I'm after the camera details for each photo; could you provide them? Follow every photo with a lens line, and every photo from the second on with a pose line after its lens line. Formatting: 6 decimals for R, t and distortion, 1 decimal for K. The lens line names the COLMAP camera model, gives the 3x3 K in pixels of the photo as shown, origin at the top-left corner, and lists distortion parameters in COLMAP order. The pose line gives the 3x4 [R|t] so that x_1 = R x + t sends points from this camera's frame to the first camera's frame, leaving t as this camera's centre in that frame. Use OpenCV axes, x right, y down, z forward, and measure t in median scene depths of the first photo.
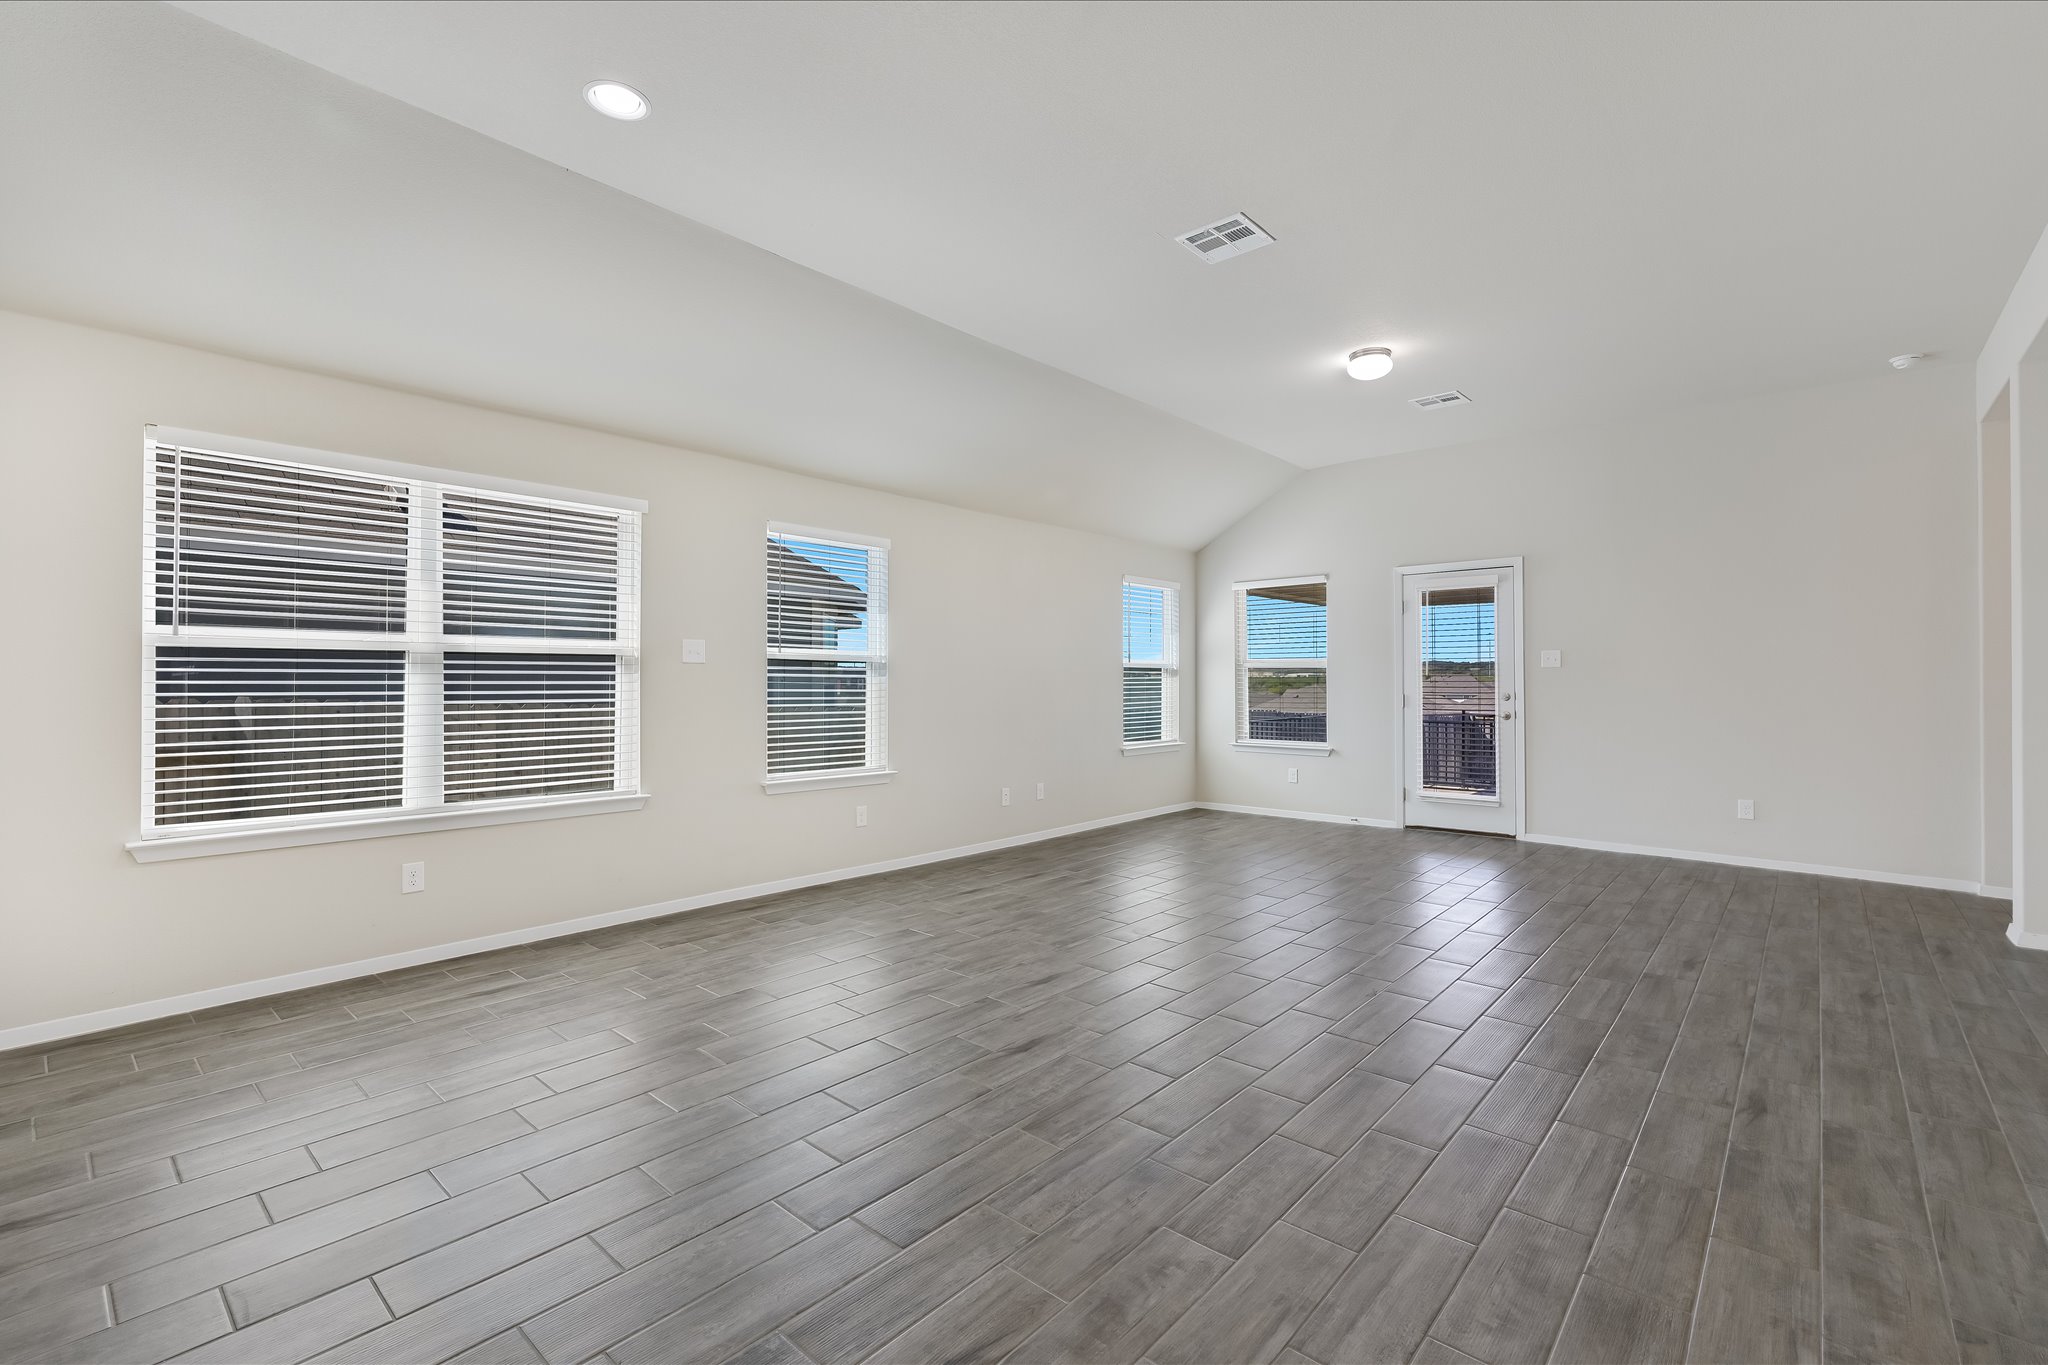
lens RADIAL K [[885.8, 0, 1032.2], [0, 885.8, 679.3], [0, 0, 1]] dist [0.004182, 0.000421]
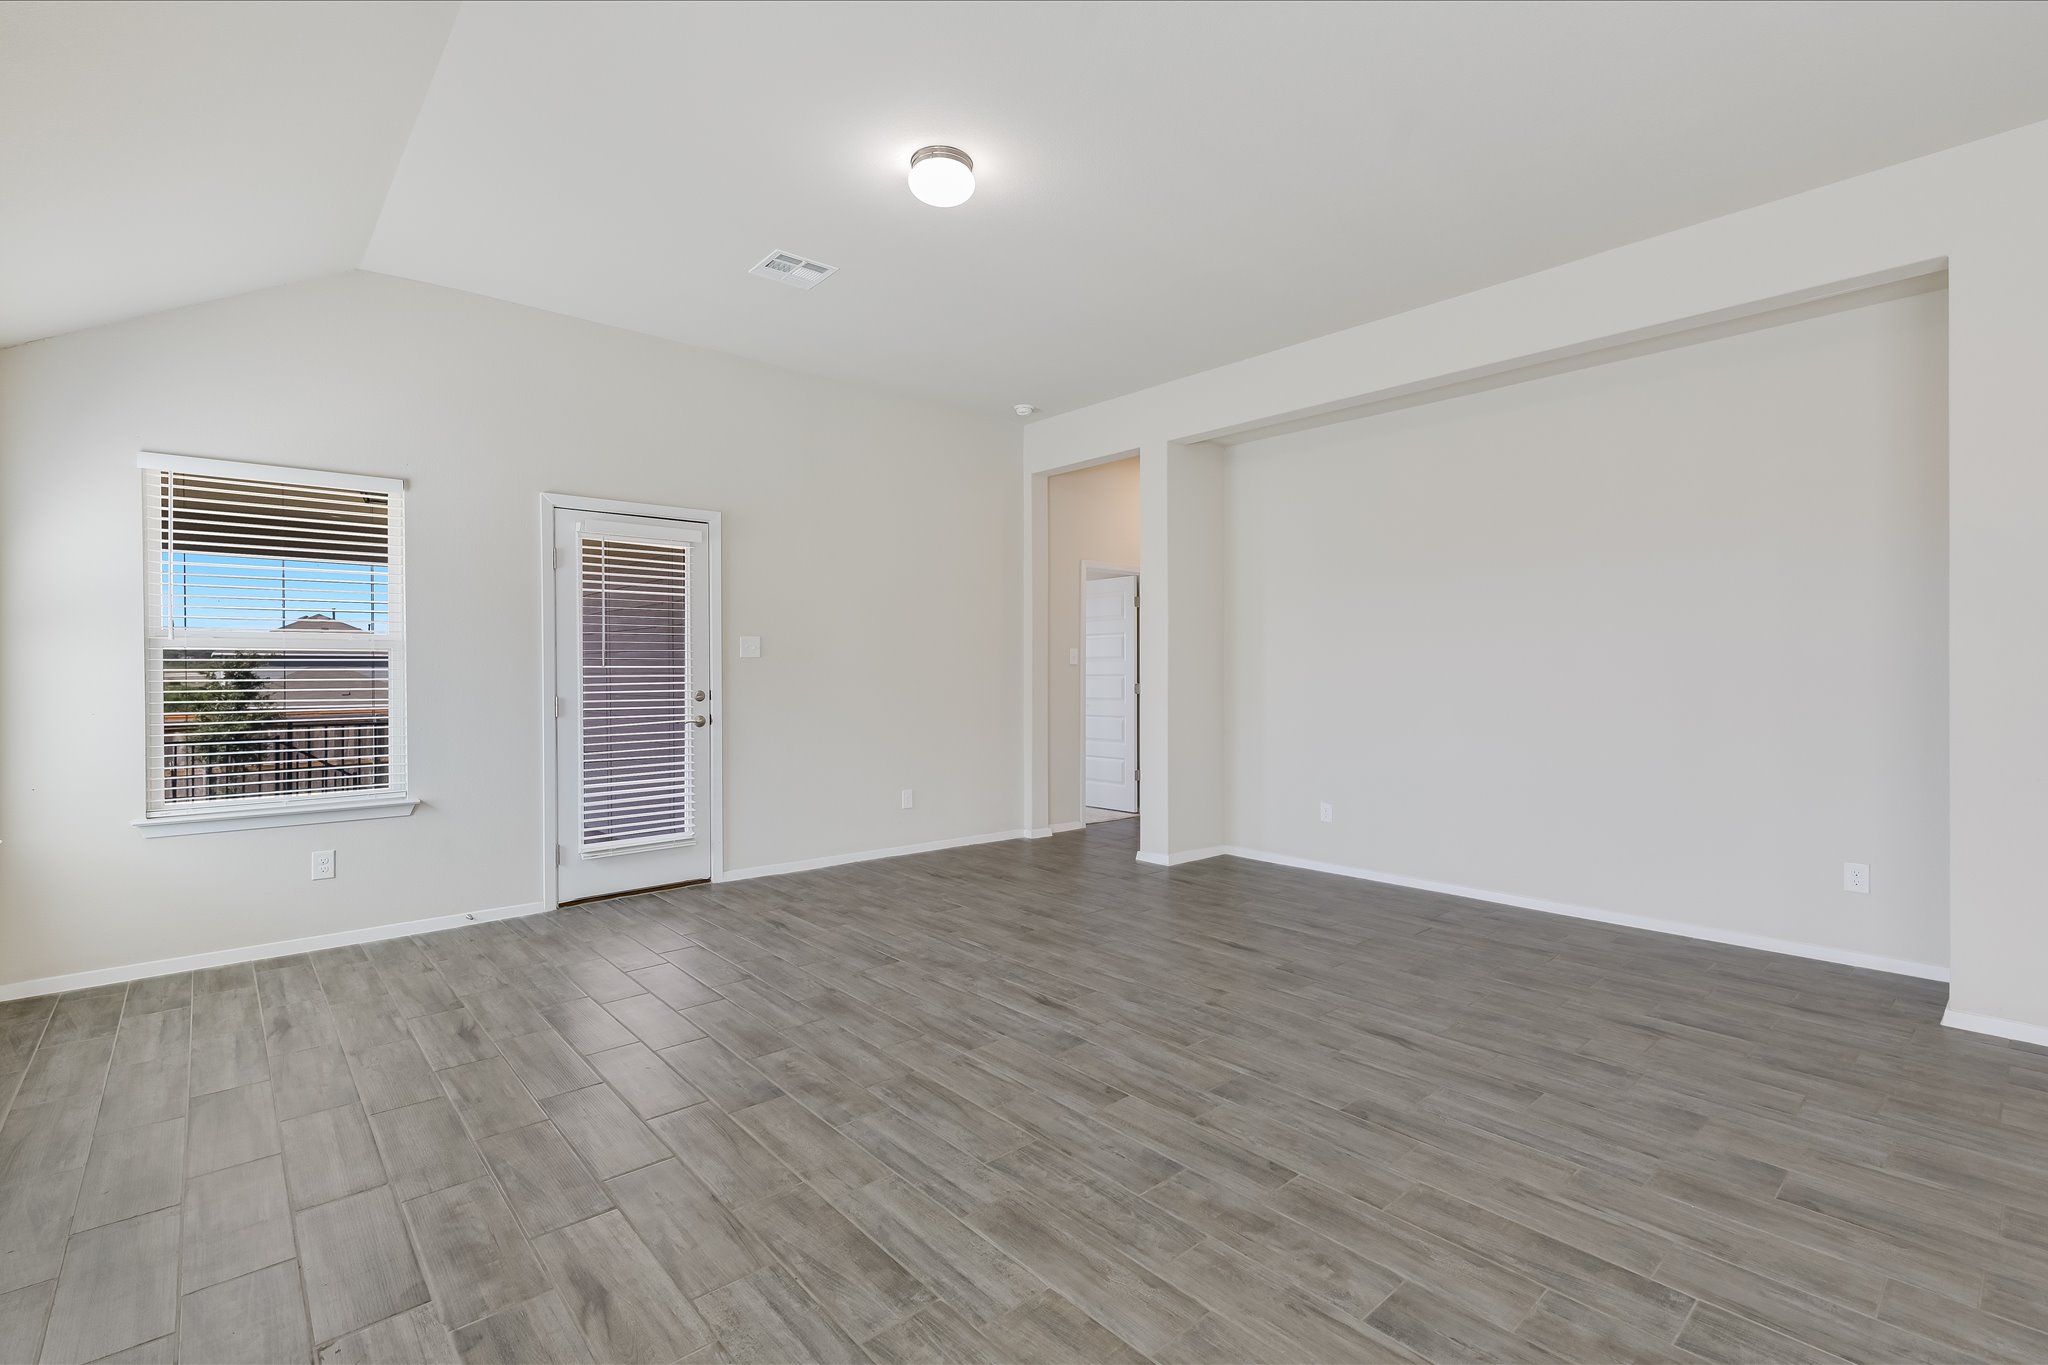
lens RADIAL K [[915.6, 0, 992.8], [0, 915.6, 675.8], [0, 0, 1]] dist [0.002685, 0.000733]
pose [[0.132283, -0.001579, 0.991211, -0.358306], [0.000116, 0.999999, 0.001578, 0.002890], [-0.991212, -0.000094, 0.132283, 1.161229]]
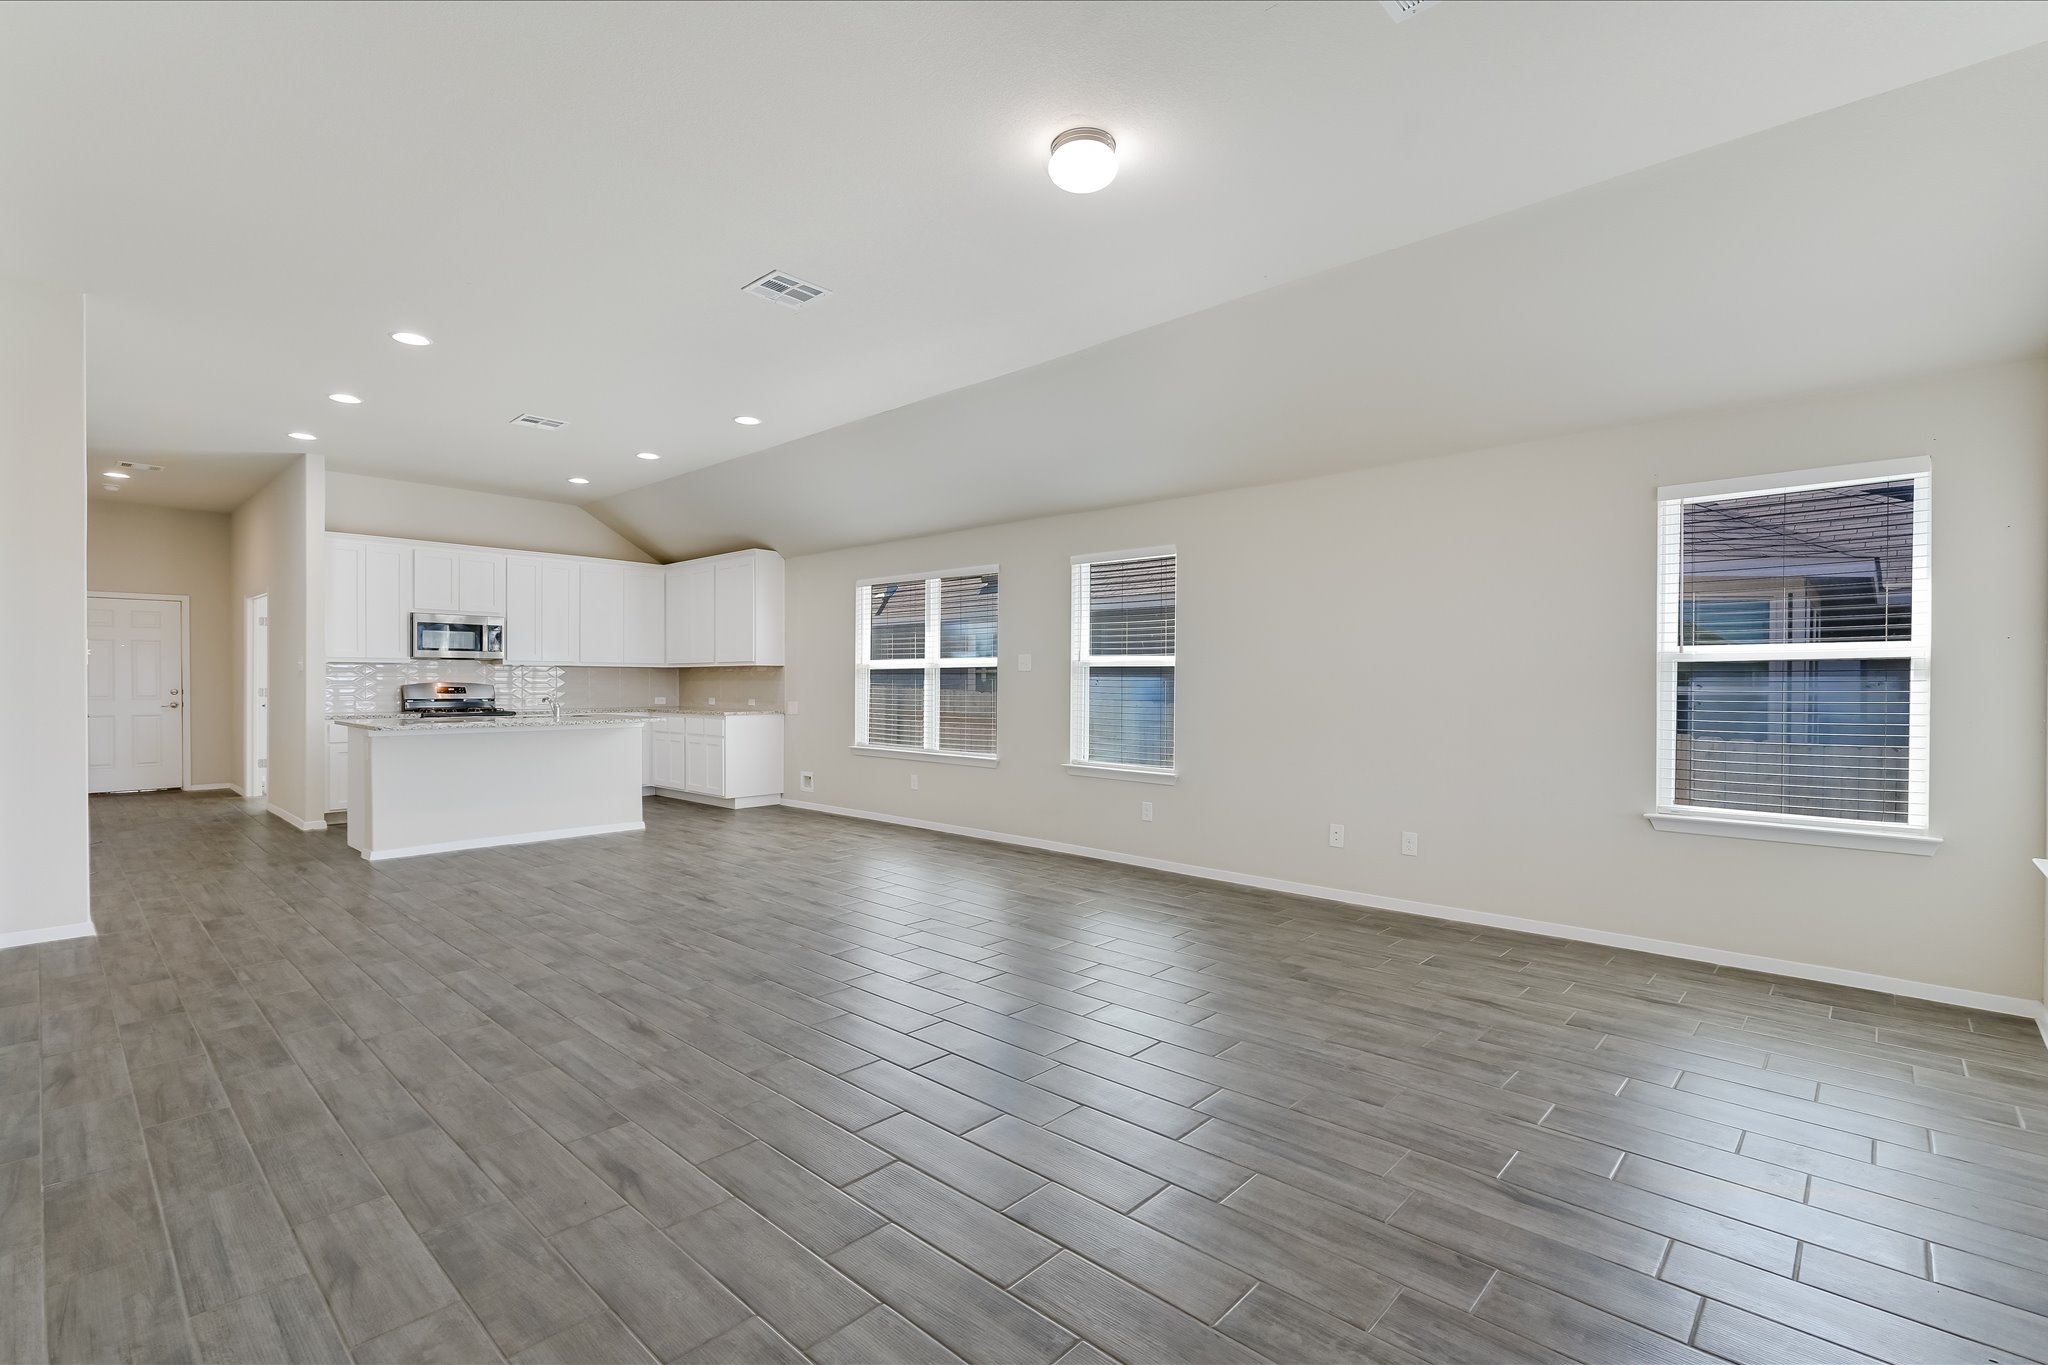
lens RADIAL K [[896.0, 0, 1001.4], [0, 896.0, 694.7], [0, 0, 1]] dist [0.004019, 0.000399]
pose [[-0.027105, 0.012302, -0.999557, 1.325772], [-0.002364, 0.999921, 0.012370, 0.004391], [0.999630, 0.002698, -0.027074, 1.276478]]
